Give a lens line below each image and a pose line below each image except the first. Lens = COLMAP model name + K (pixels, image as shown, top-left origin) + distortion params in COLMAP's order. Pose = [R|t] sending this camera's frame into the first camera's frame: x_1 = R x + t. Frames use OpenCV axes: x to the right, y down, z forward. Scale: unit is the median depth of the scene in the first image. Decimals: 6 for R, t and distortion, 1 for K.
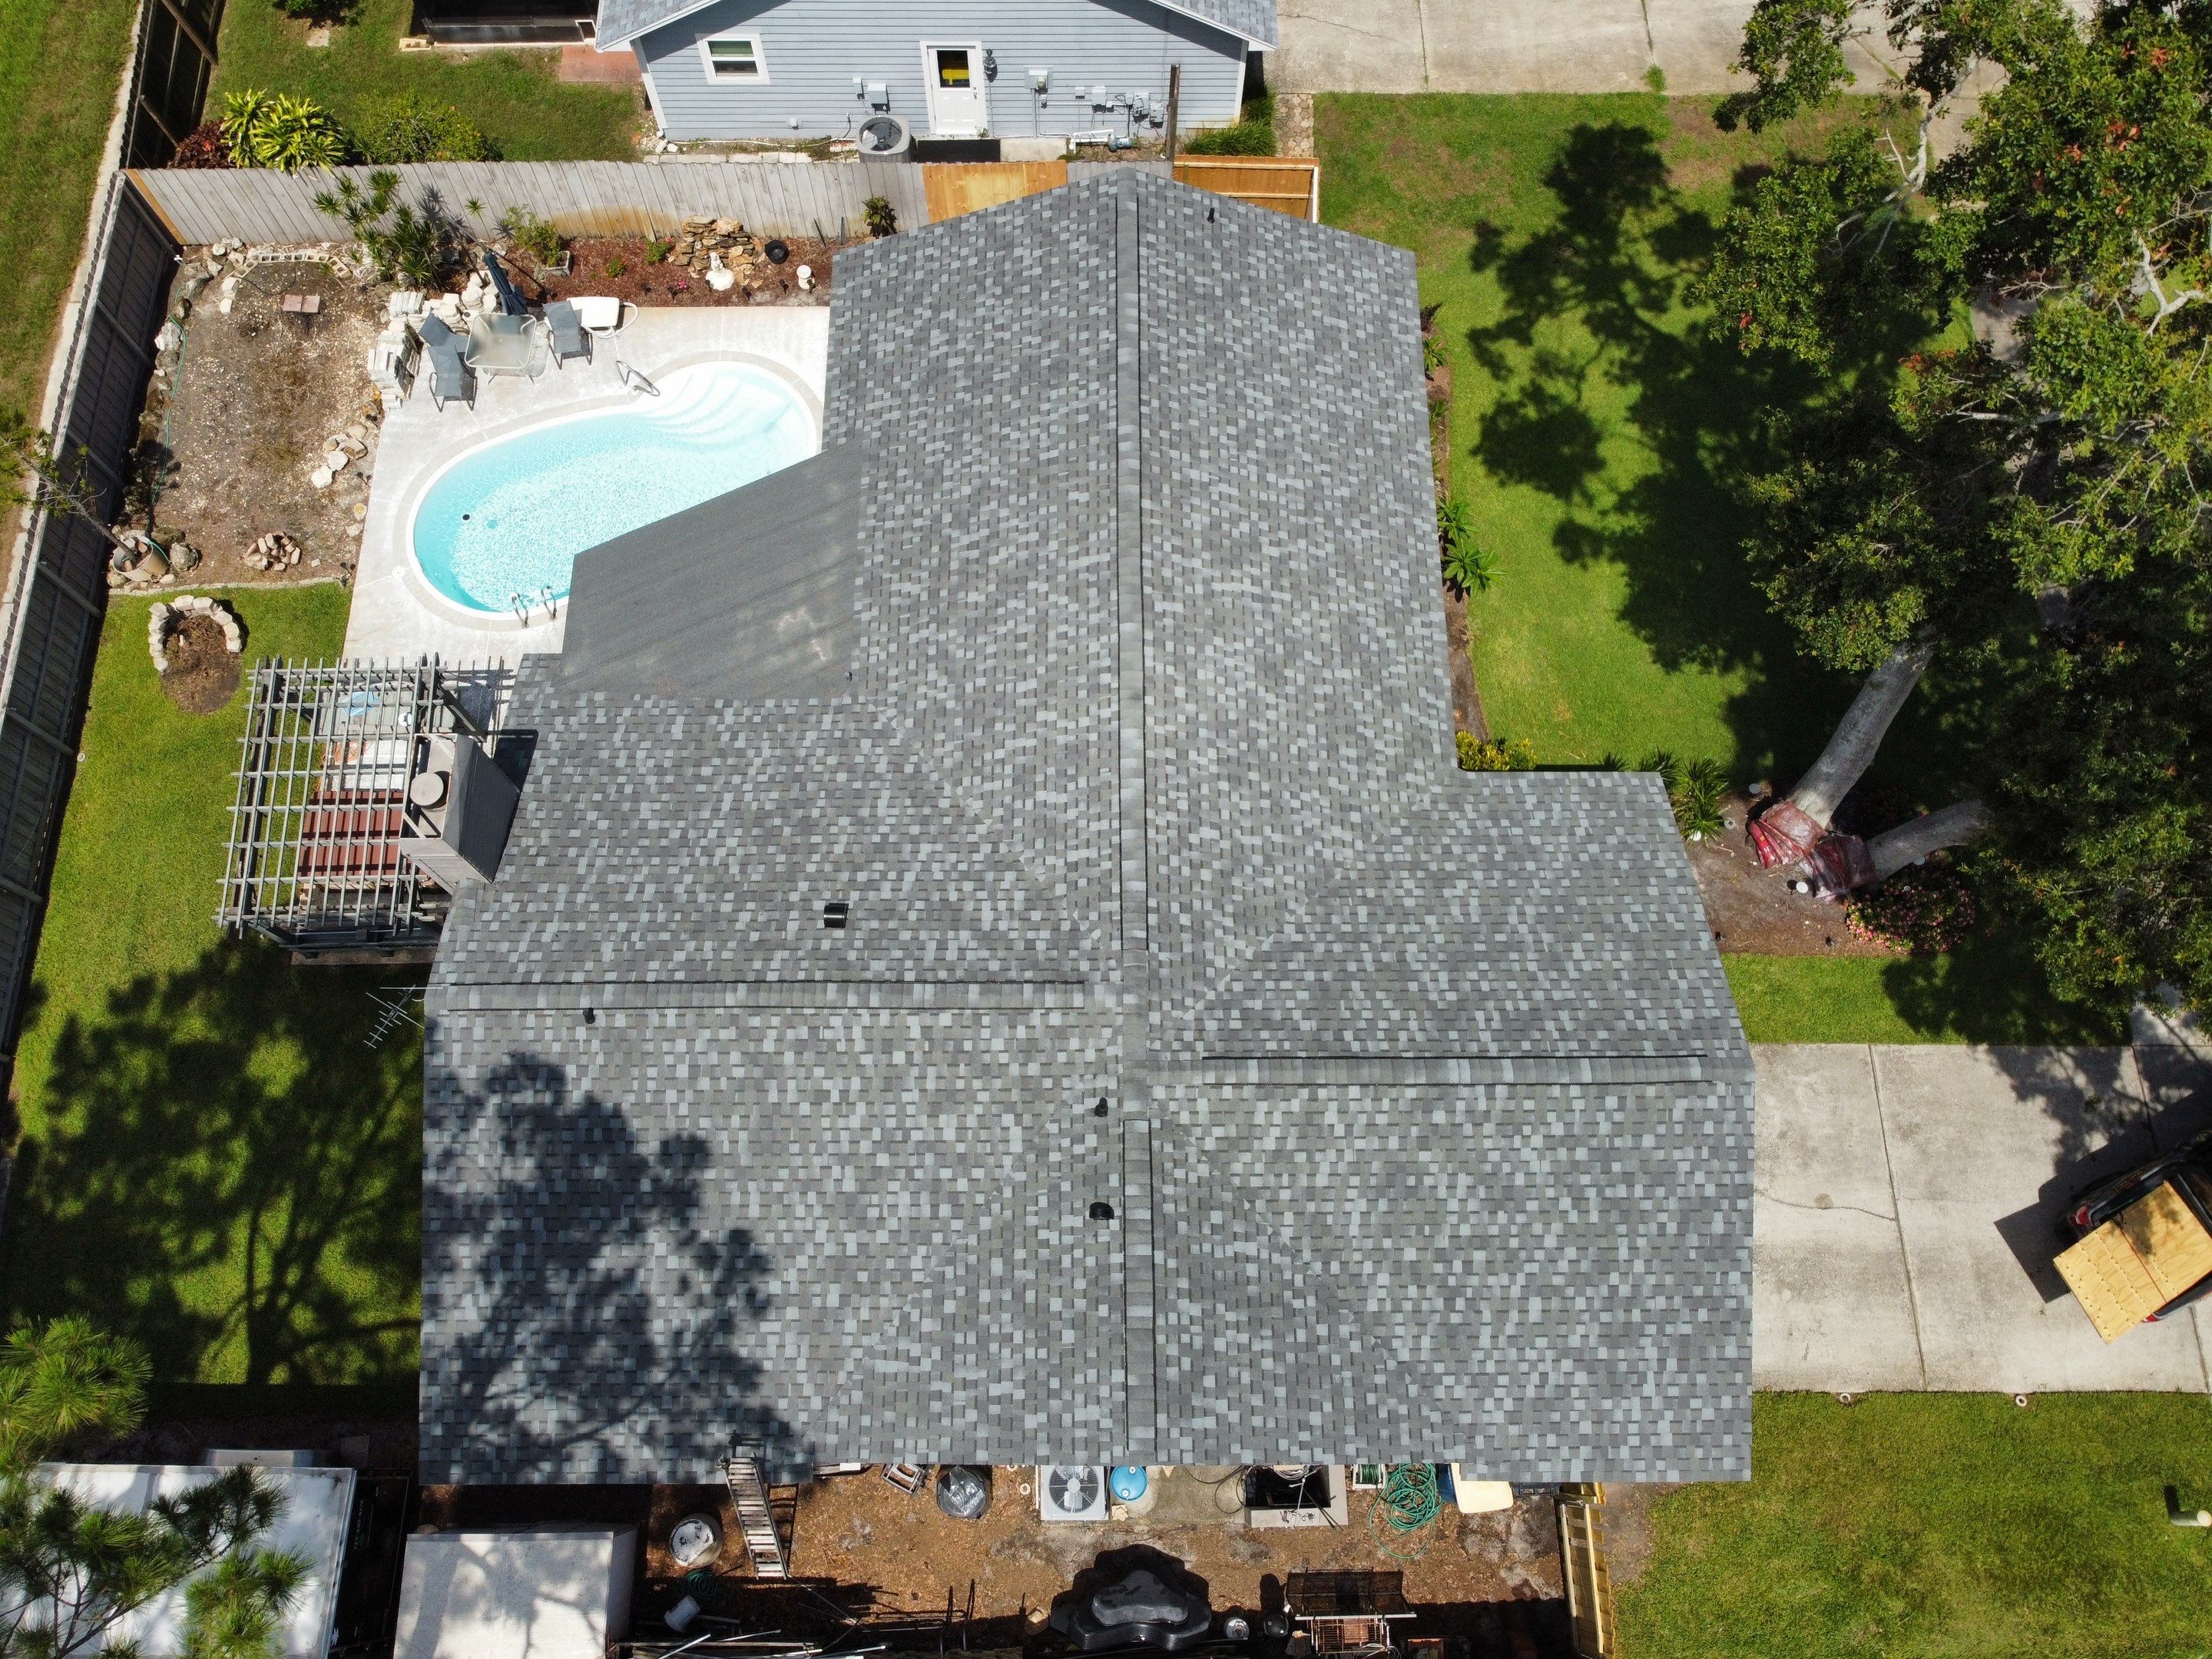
lens RADIAL K [[1666.4, 0, 1078.2], [0, 1666.4, 811.4], [0, 0, 1]] dist [0.000057, -0.001259]
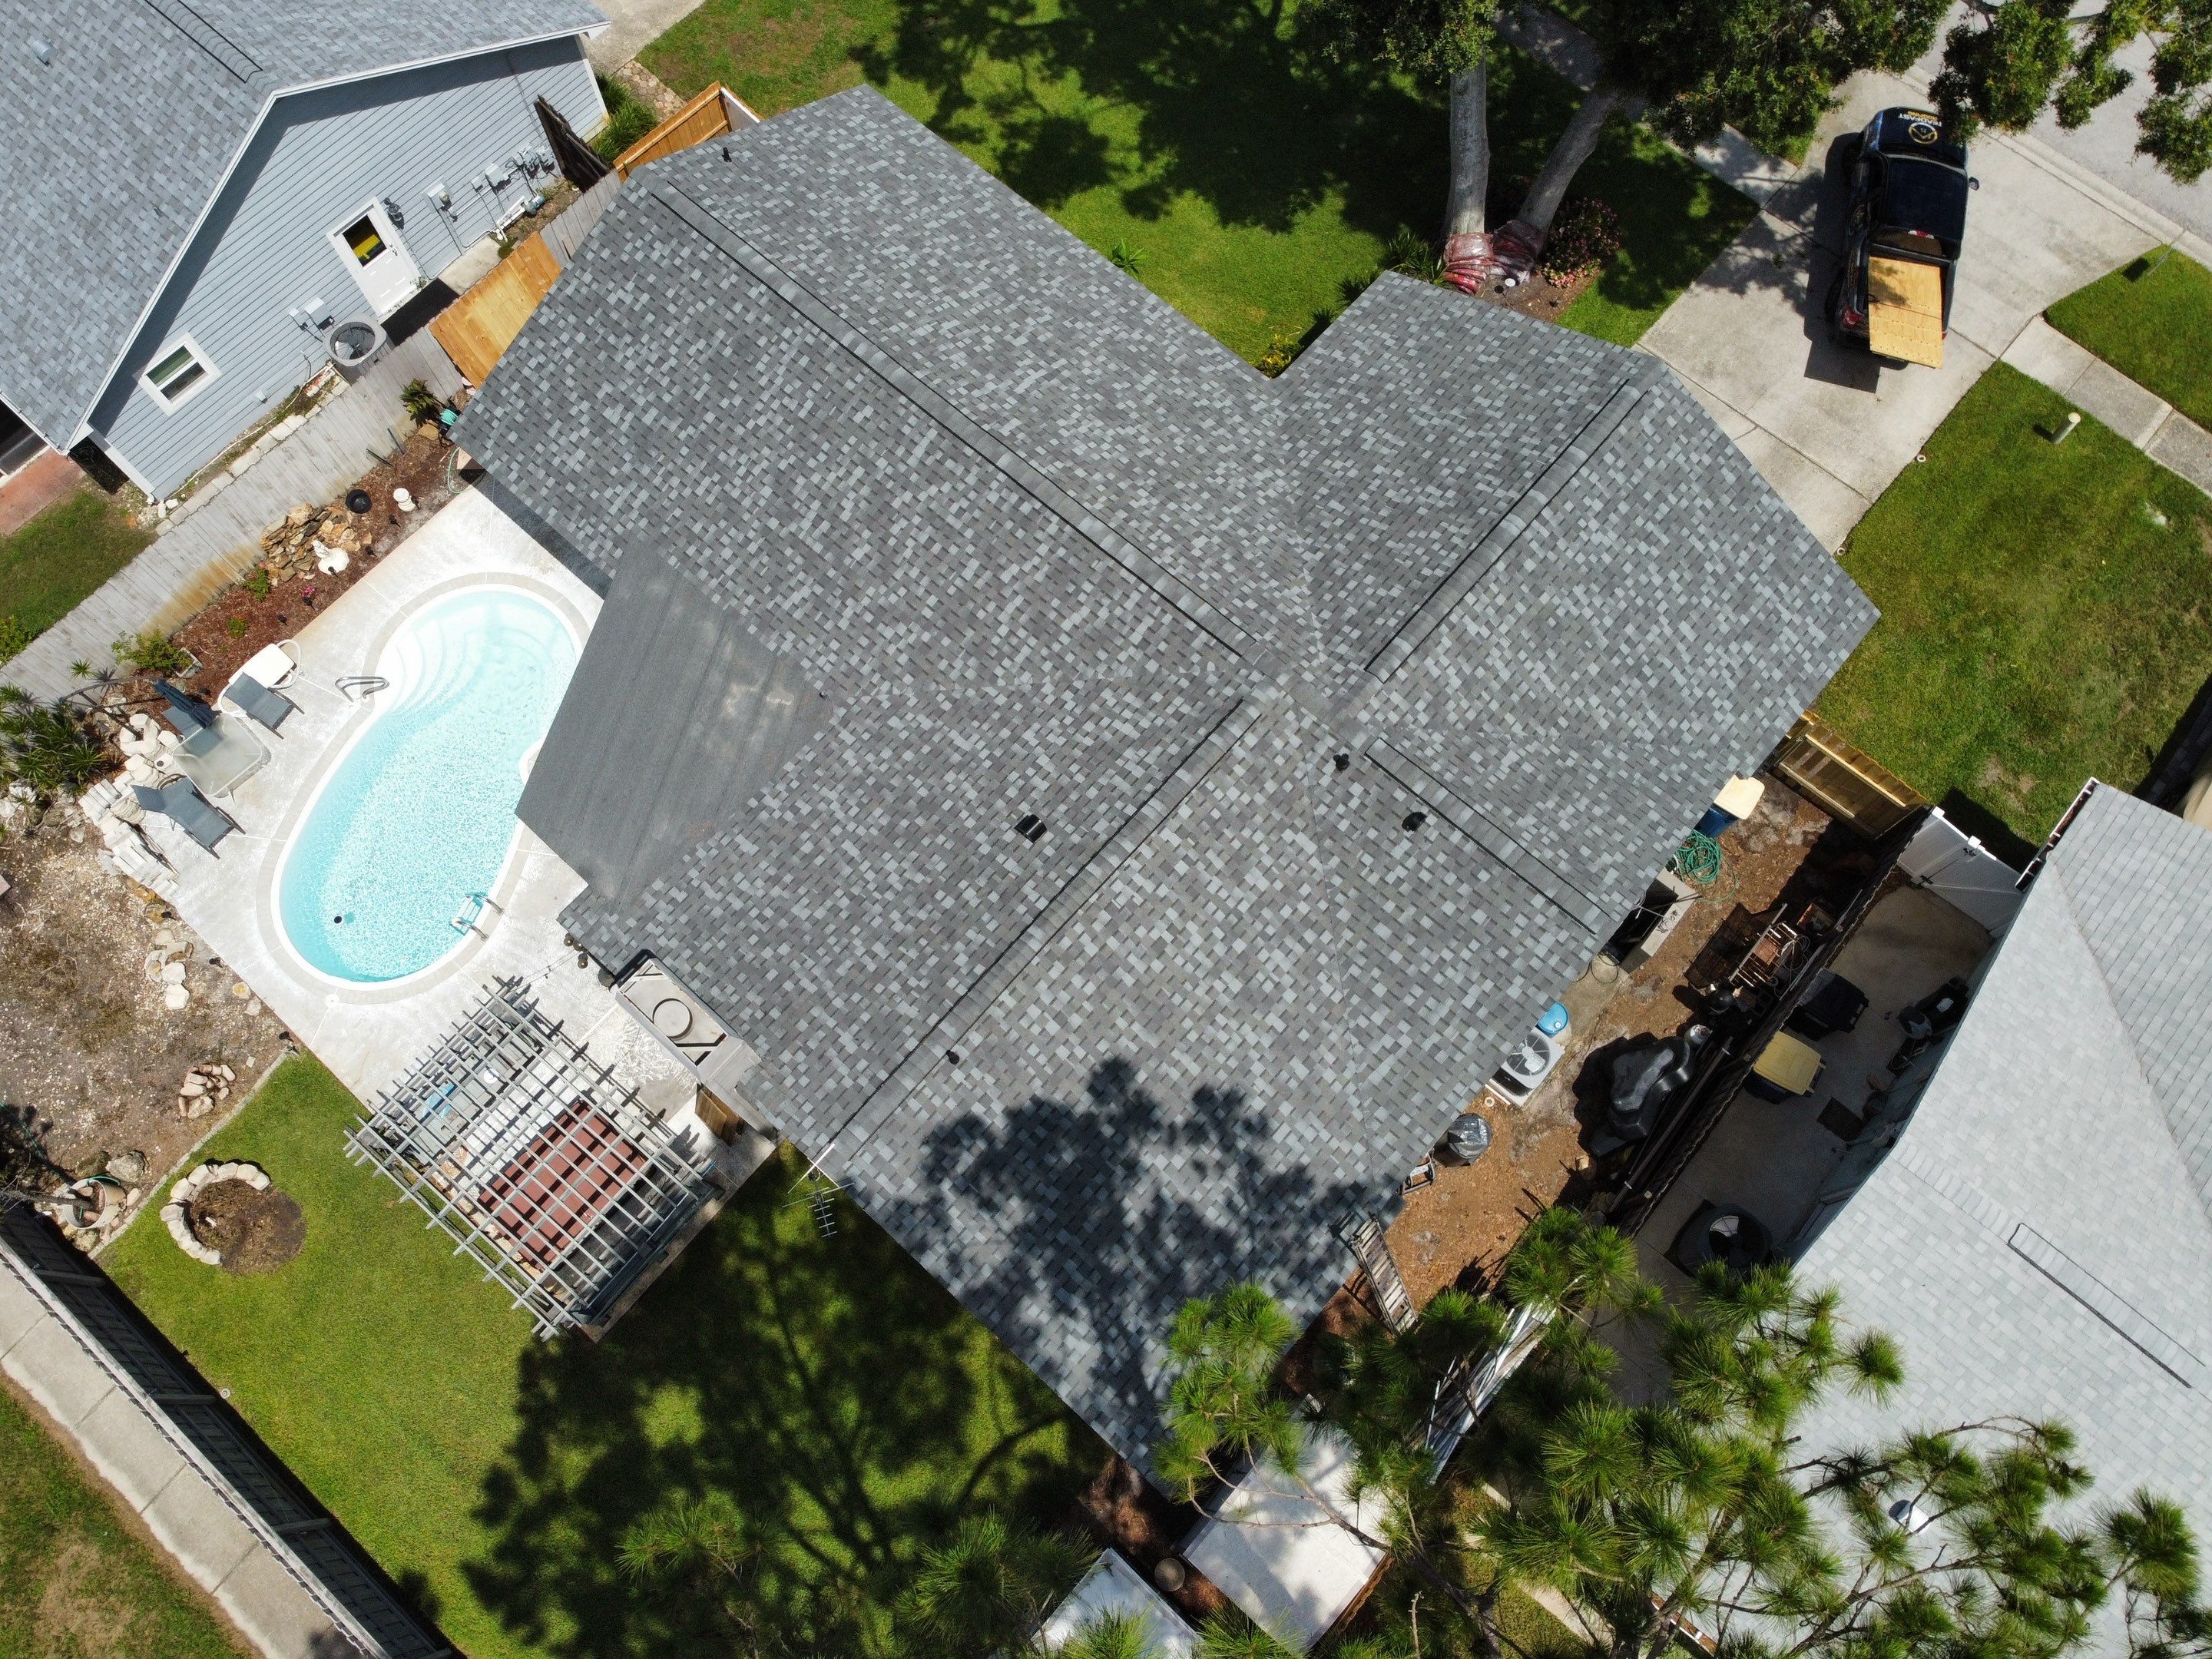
lens RADIAL K [[1658.2, 0, 1075.1], [0, 1658.2, 813.0], [0, 0, 1]] dist [0.005073, -0.005584]
pose [[0.666912, -0.700405, 0.254284, -0.353323], [0.700062, 0.705846, 0.108143, -0.033701], [-0.255229, 0.105893, 0.961064, 0.003029]]
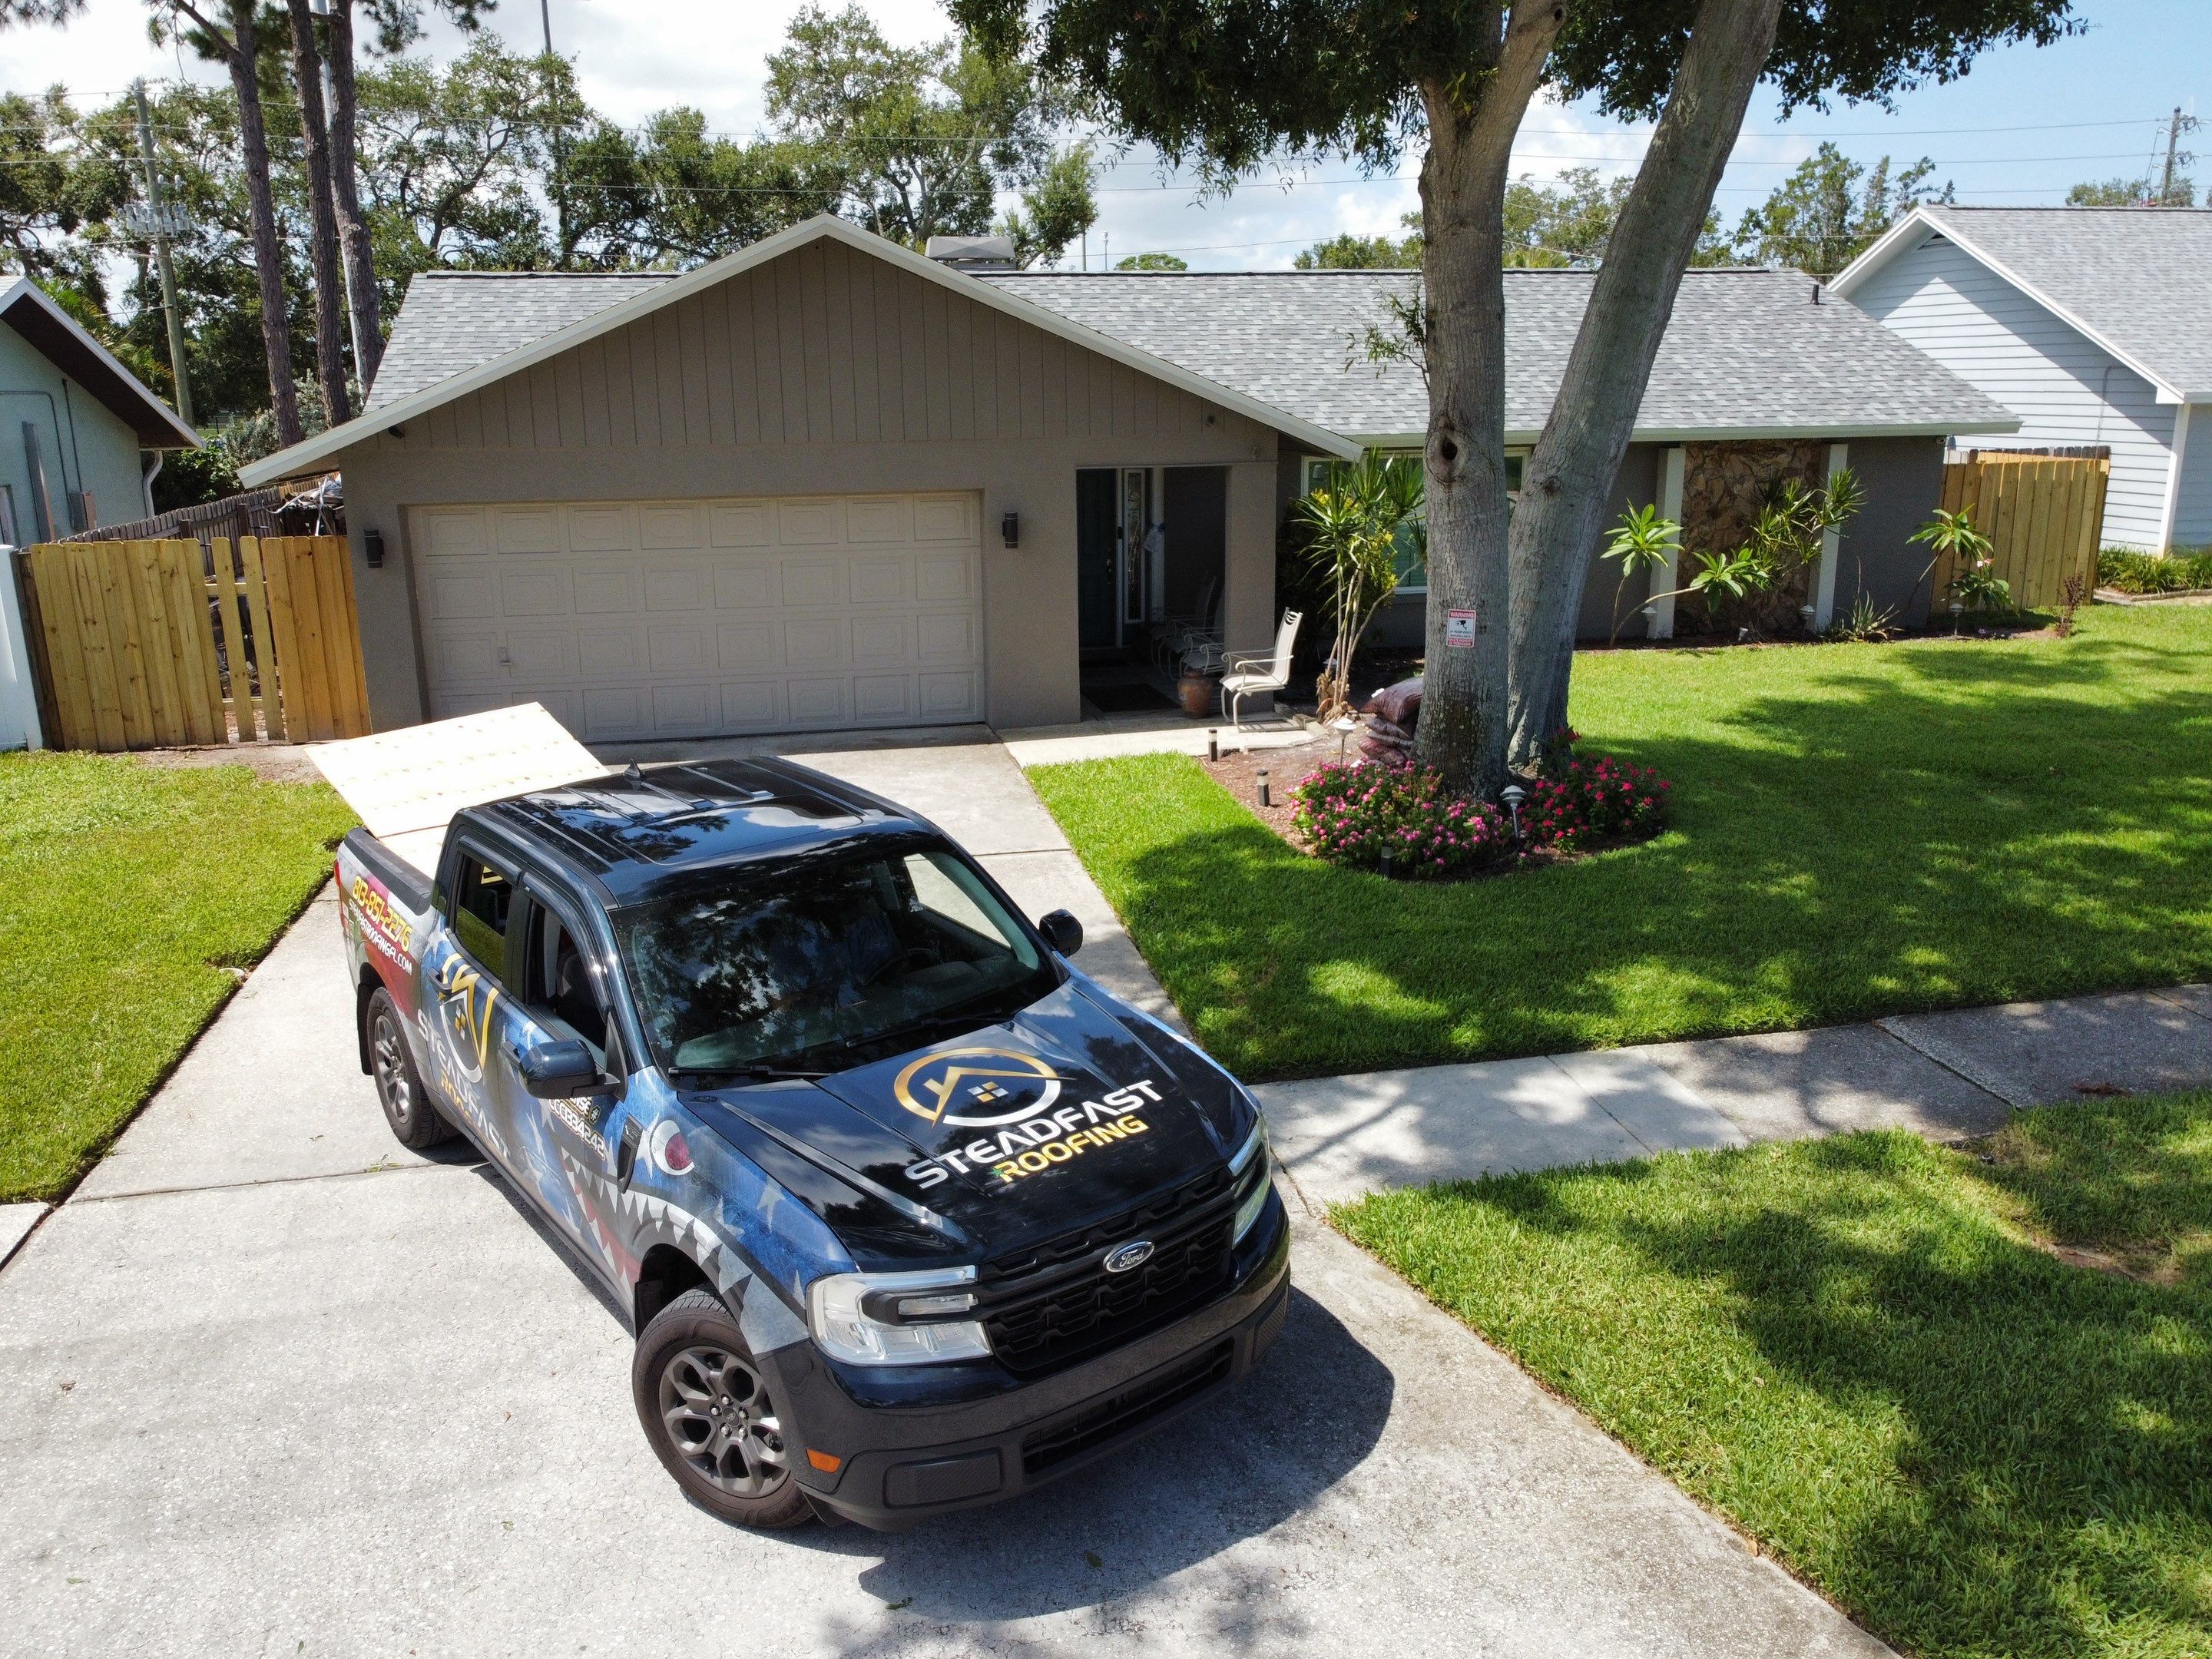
lens RADIAL K [[1666.4, 0, 1078.2], [0, 1666.4, 811.4], [0, 0, 1]] dist [0.000057, -0.001259]
pose [[0.188061, 0.250507, -0.949673, 0.977187], [-0.919589, 0.384510, -0.080676, 0.187257], [0.344949, 0.888481, 0.302675, 0.925508]]
